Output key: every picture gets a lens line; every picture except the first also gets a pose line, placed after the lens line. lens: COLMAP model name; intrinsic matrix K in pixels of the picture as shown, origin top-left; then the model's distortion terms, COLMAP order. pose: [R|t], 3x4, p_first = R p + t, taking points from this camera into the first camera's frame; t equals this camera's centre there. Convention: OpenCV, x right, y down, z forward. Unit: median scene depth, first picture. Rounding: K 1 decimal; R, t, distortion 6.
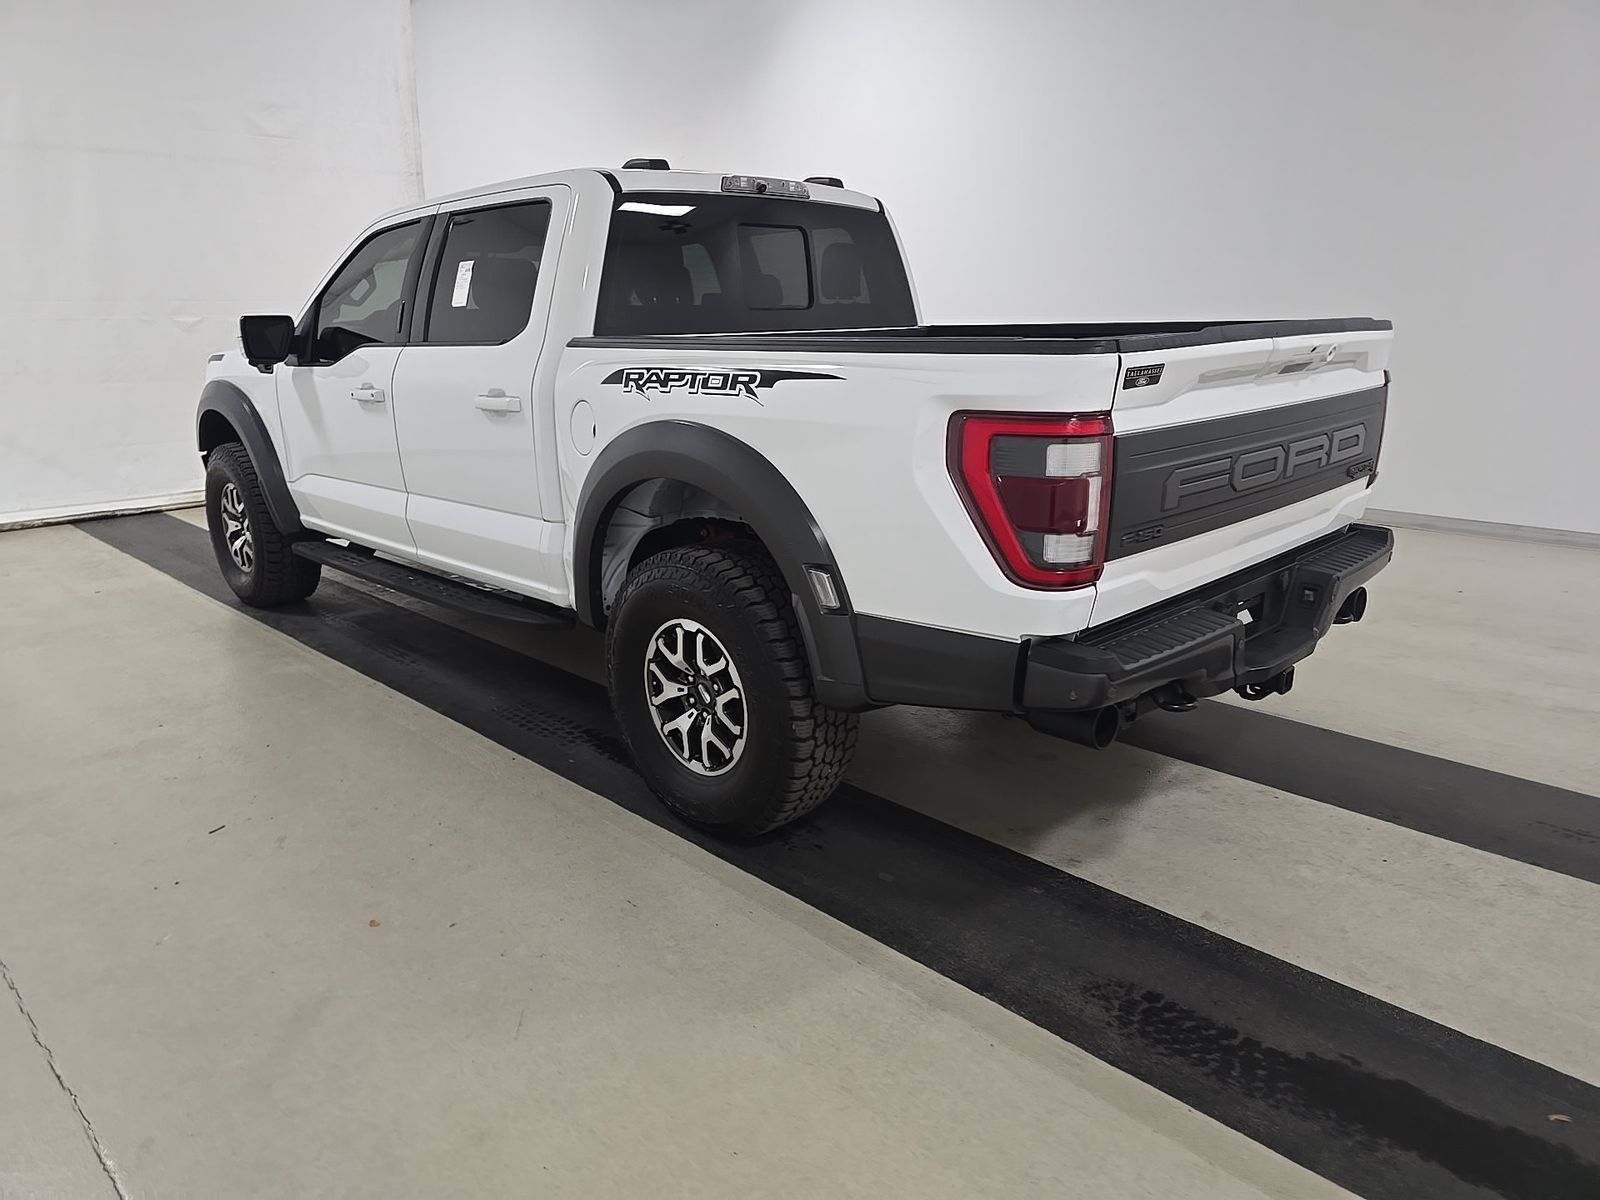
lens RADIAL K [[1070.0, 0, 805.8], [0, 1070.0, 596.4], [0, 0, 1]] dist [0.045673, -0.000446]
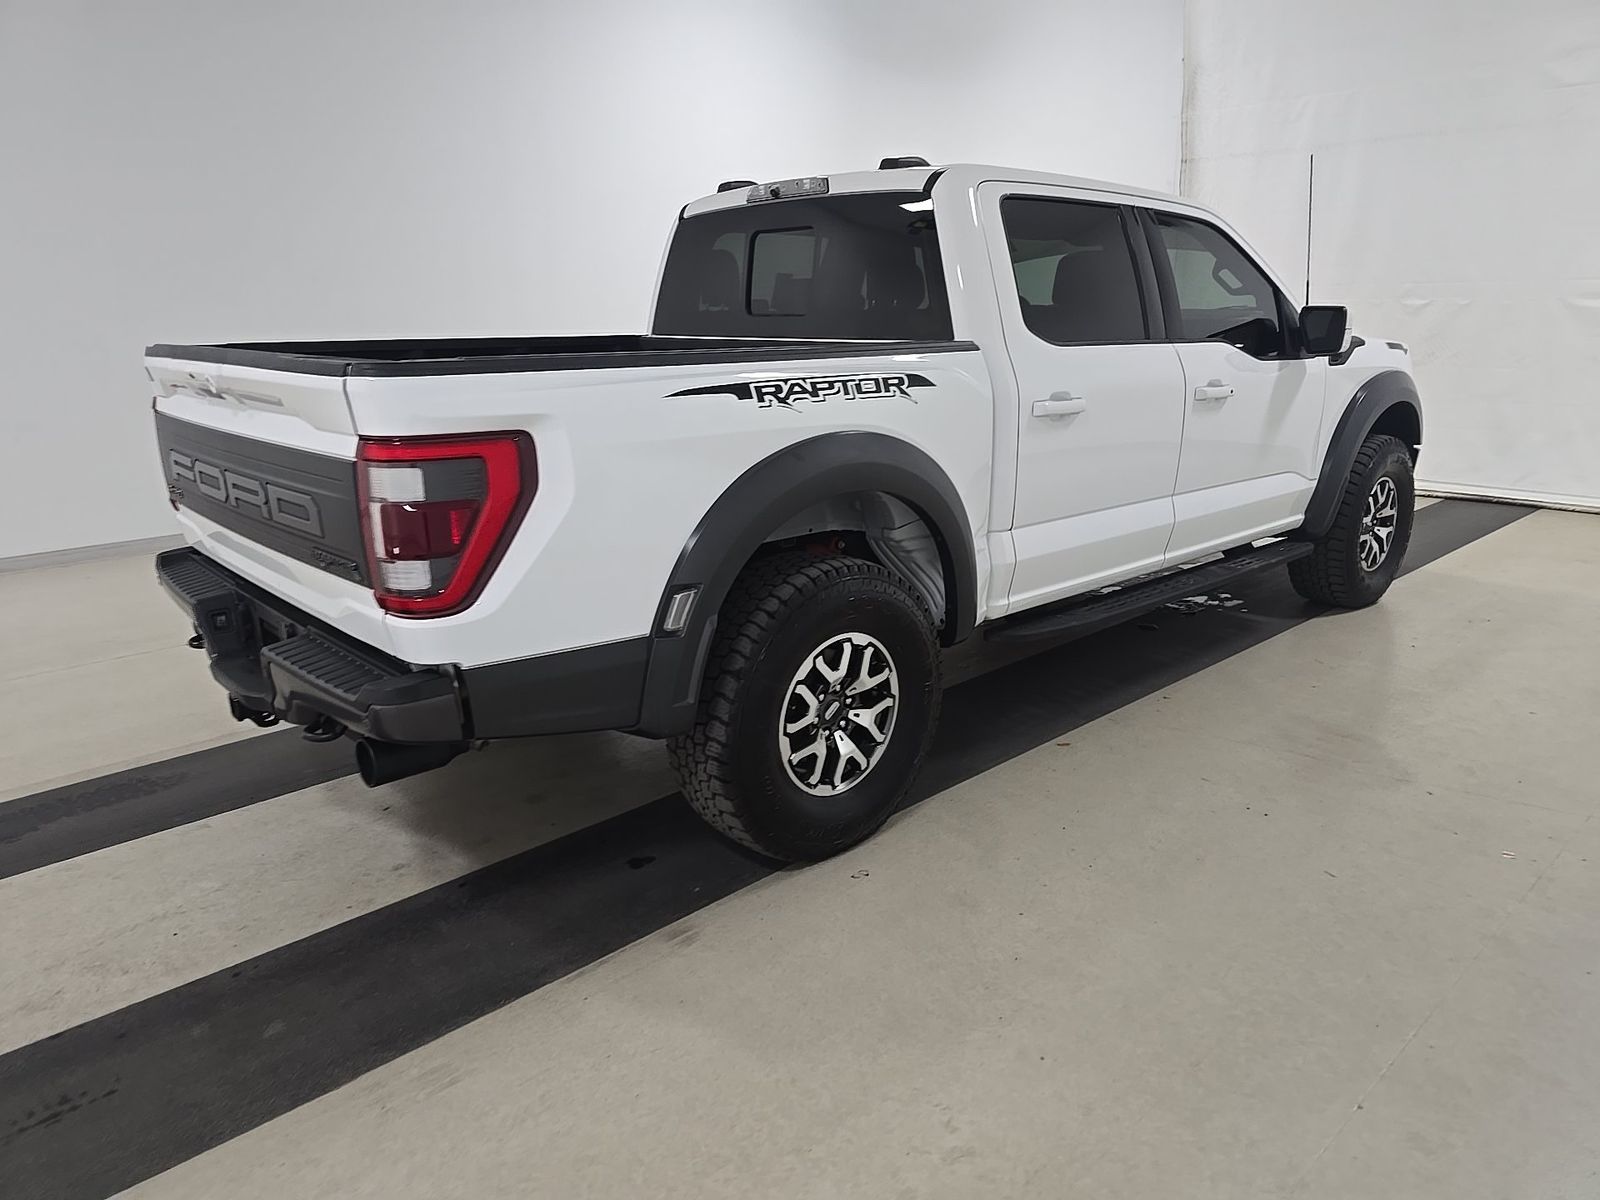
lens RADIAL K [[1089.8, 0, 817.5], [0, 1089.8, 604.8], [0, 0, 1]] dist [0.040581, -0.004951]
pose [[-0.051303, 0.276934, -0.959518, 1.088540], [-0.243335, 0.928361, 0.280952, -0.339247], [0.968585, 0.247898, 0.019760, 1.177973]]
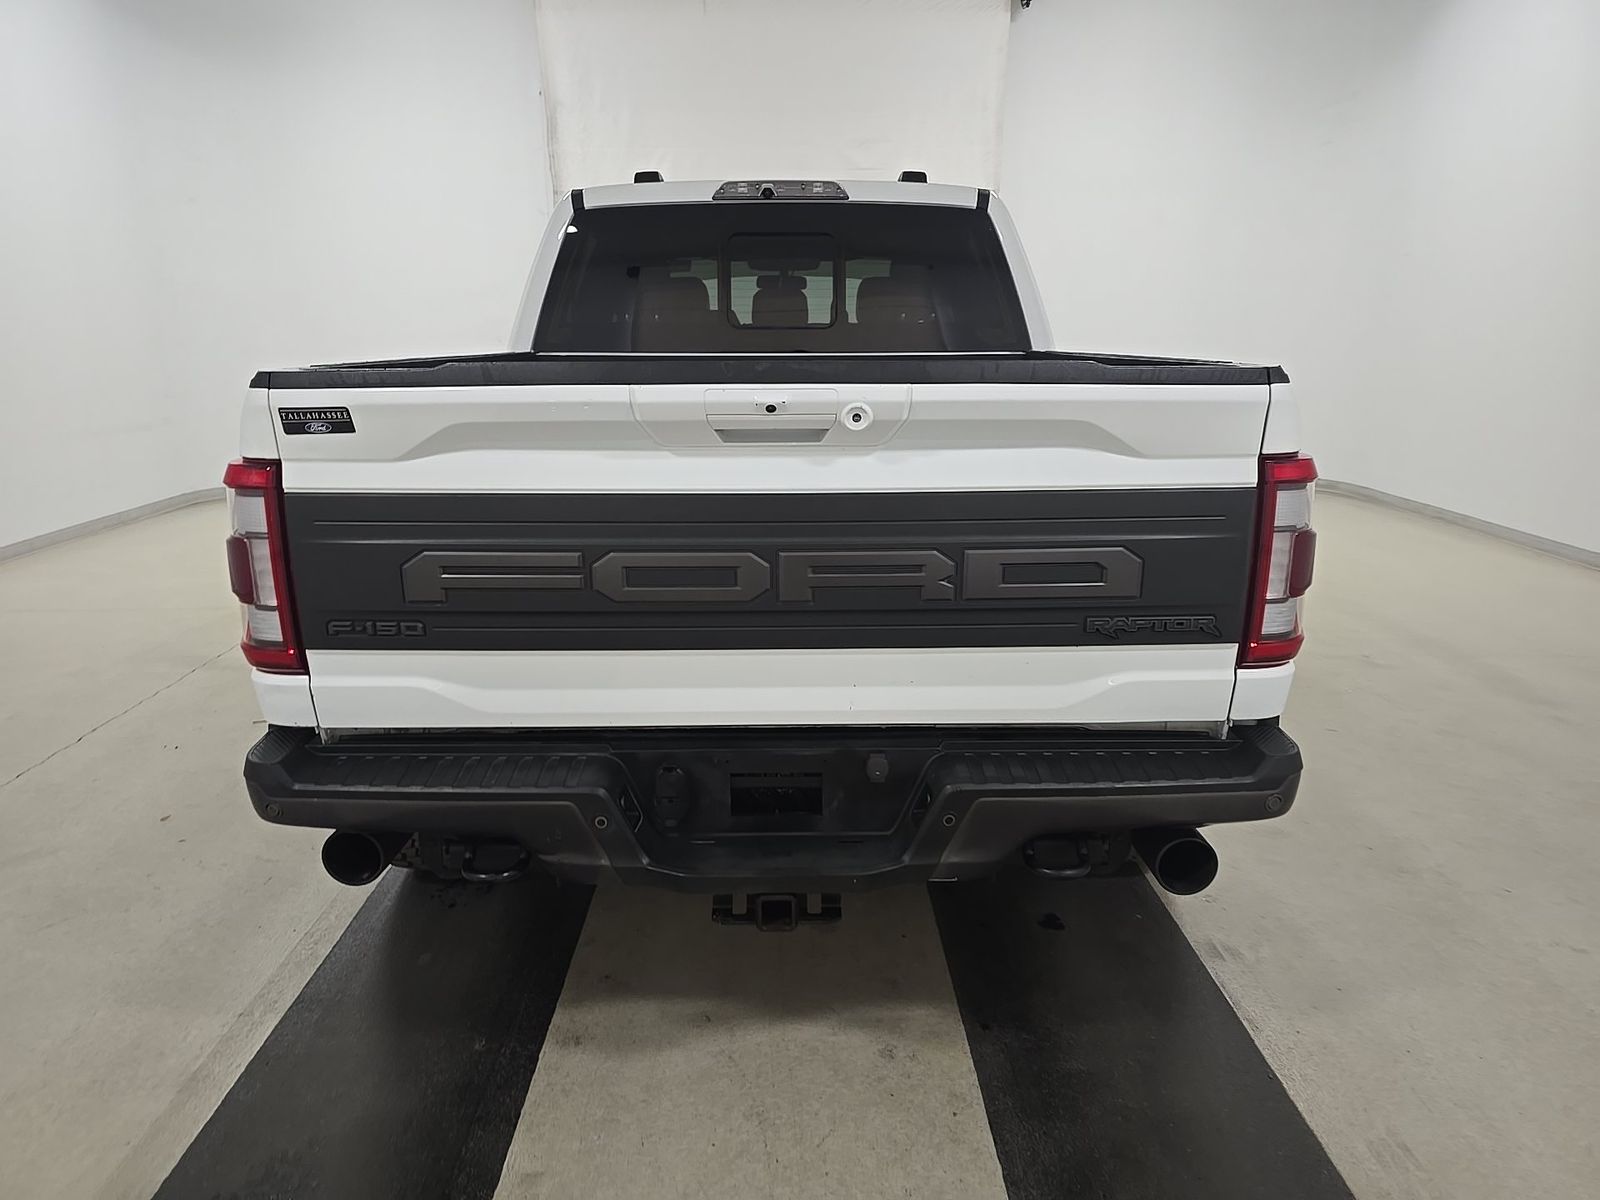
lens RADIAL K [[1070.0, 0, 805.8], [0, 1070.0, 596.4], [0, 0, 1]] dist [0.045673, -0.000446]
pose [[0.712883, 0.180048, -0.677776, 0.683939], [-0.186925, 0.980300, 0.063805, -0.120980], [0.675911, 0.081208, 0.732495, 0.419260]]
